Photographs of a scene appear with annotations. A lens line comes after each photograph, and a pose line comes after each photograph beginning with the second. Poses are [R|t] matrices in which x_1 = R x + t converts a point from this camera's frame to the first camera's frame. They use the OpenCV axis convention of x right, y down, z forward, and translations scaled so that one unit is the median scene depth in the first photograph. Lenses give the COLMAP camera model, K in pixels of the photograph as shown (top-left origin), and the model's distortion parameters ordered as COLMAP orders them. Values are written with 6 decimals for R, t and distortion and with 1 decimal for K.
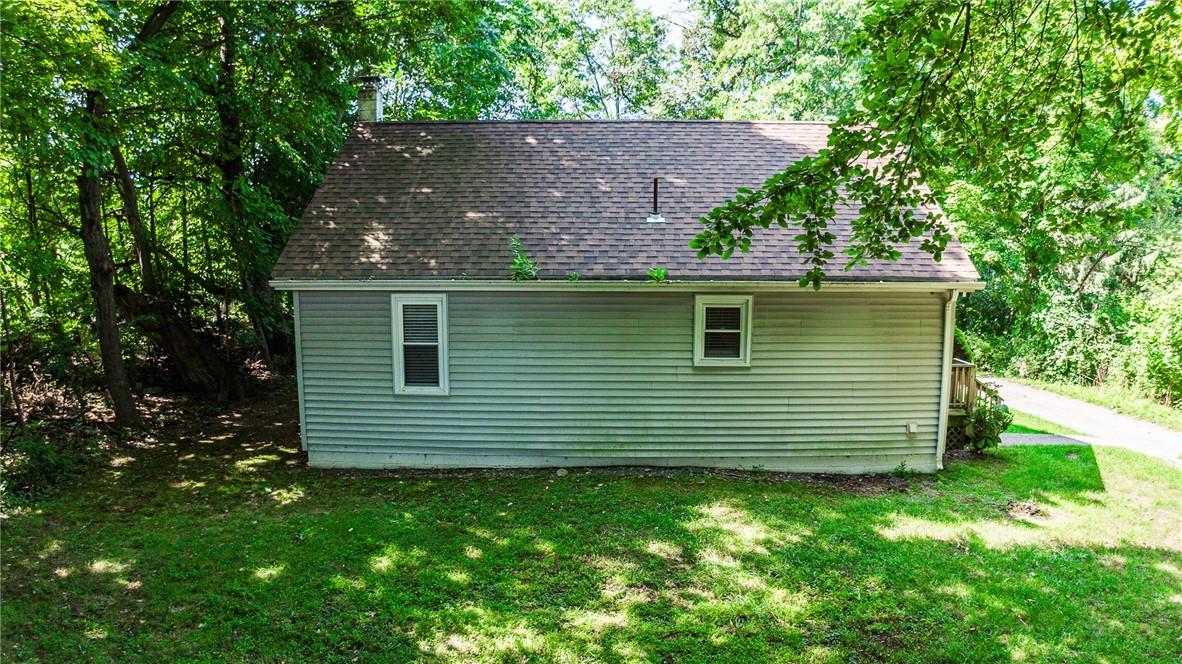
lens RADIAL K [[707.7, 0, 580.5], [0, 707.7, 323.6], [0, 0, 1]] dist [-0.137486, 0.003541]
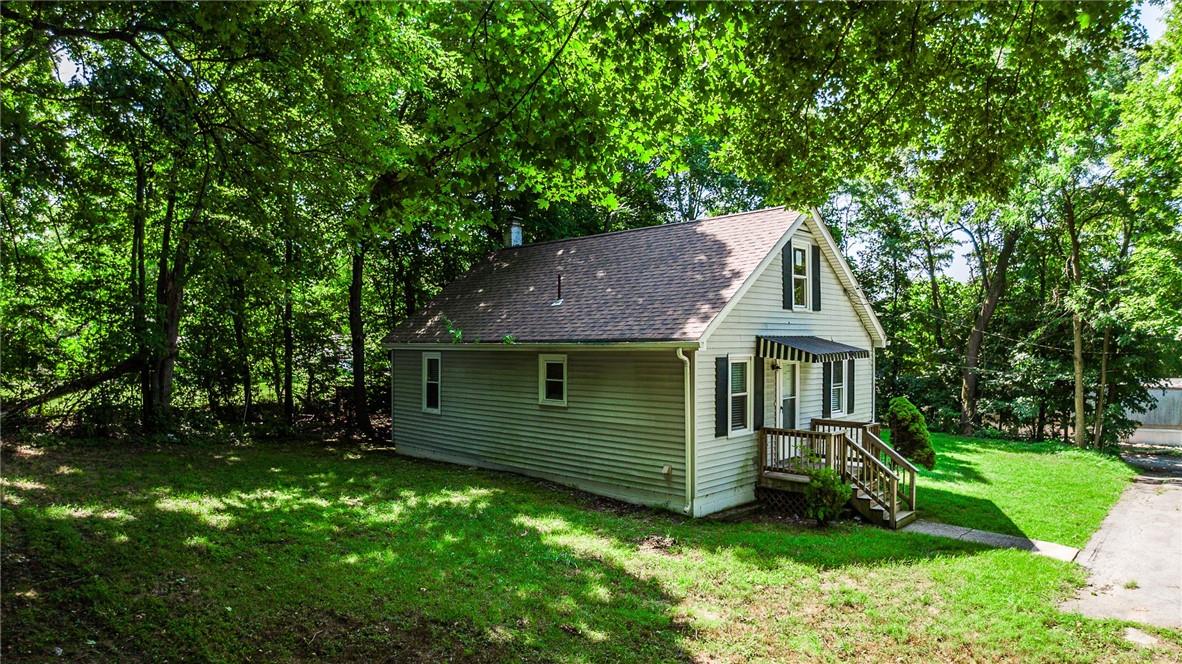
lens RADIAL K [[707.7, 0, 580.5], [0, 707.7, 323.6], [0, 0, 1]] dist [-0.137486, 0.003541]
pose [[0.730871, -0.021069, -0.682191, 1.190057], [-0.080838, 0.989816, -0.117175, 0.059259], [0.677712, 0.140787, 0.721724, 0.014052]]
